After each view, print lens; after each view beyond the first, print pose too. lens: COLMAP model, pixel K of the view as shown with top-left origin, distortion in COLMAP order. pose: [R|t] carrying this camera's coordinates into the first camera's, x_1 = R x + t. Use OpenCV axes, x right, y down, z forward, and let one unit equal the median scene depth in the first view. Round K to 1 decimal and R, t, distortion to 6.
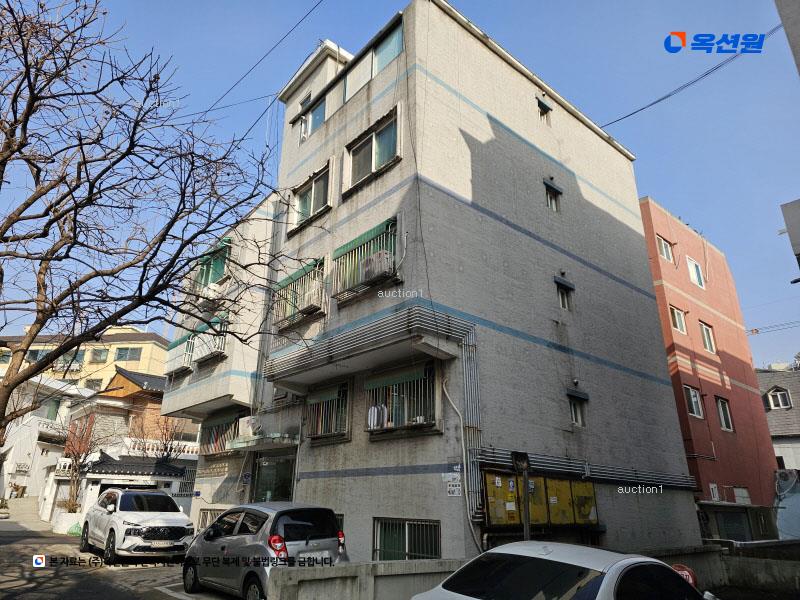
lens RADIAL K [[528.7, 0, 380.0], [0, 528.7, 303.1], [0, 0, 1]] dist [0.070813, -0.051591]
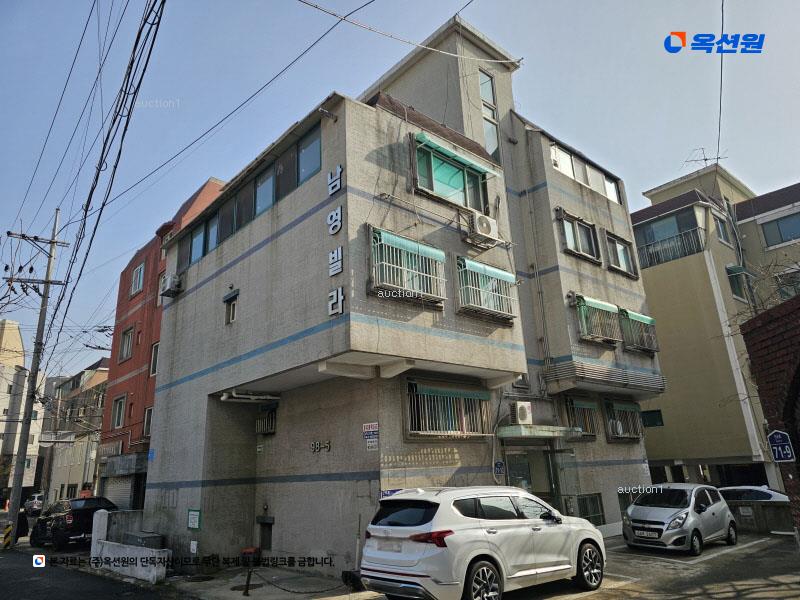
lens RADIAL K [[528.9, 0, 390.5], [0, 528.9, 298.8], [0, 0, 1]] dist [0.104730, -0.098190]
pose [[-0.029133, 0.278873, 0.959886, -1.444809], [-0.314494, 0.908968, -0.273624, 0.462375], [-0.948812, -0.309850, 0.061223, 1.492219]]
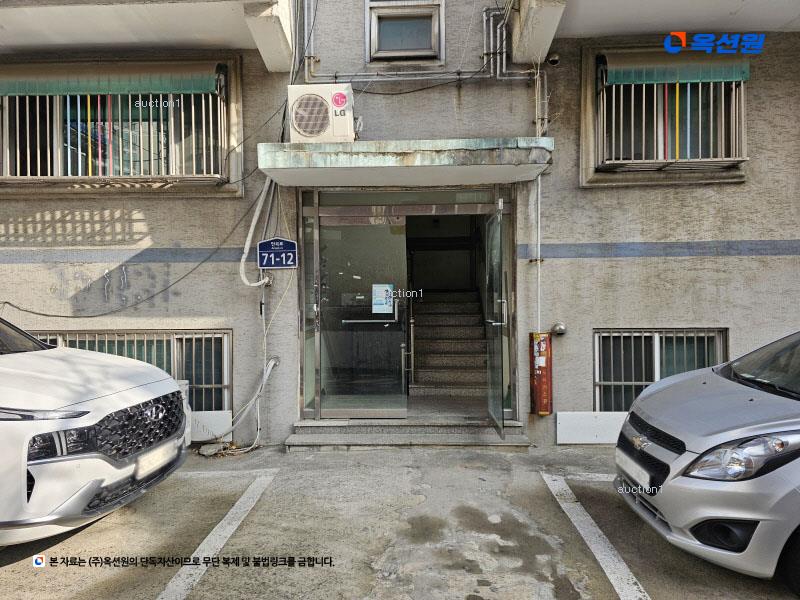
lens RADIAL K [[546.7, 0, 391.0], [0, 546.7, 300.5], [0, 0, 1]] dist [0.080820, -0.072058]
pose [[0.669421, -0.027337, 0.742380, -0.604096], [-0.242841, 0.936370, 0.253455, 0.298888], [-0.702071, -0.349948, 0.620188, 0.855791]]
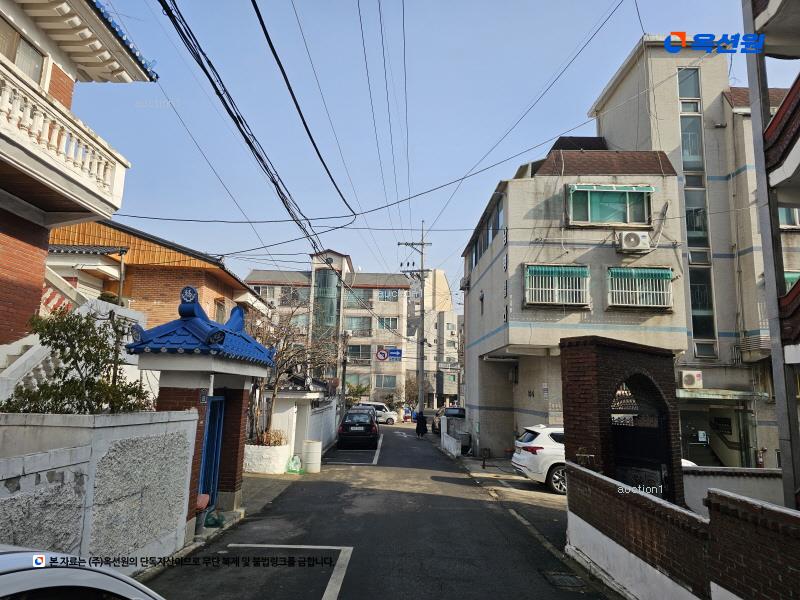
lens RADIAL K [[528.9, 0, 390.5], [0, 528.9, 298.8], [0, 0, 1]] dist [0.104730, -0.098190]
pose [[0.642608, 0.123520, 0.756173, -1.928584], [-0.285698, 0.954372, 0.086896, 0.185205], [-0.710937, -0.271878, 0.648577, 0.918401]]
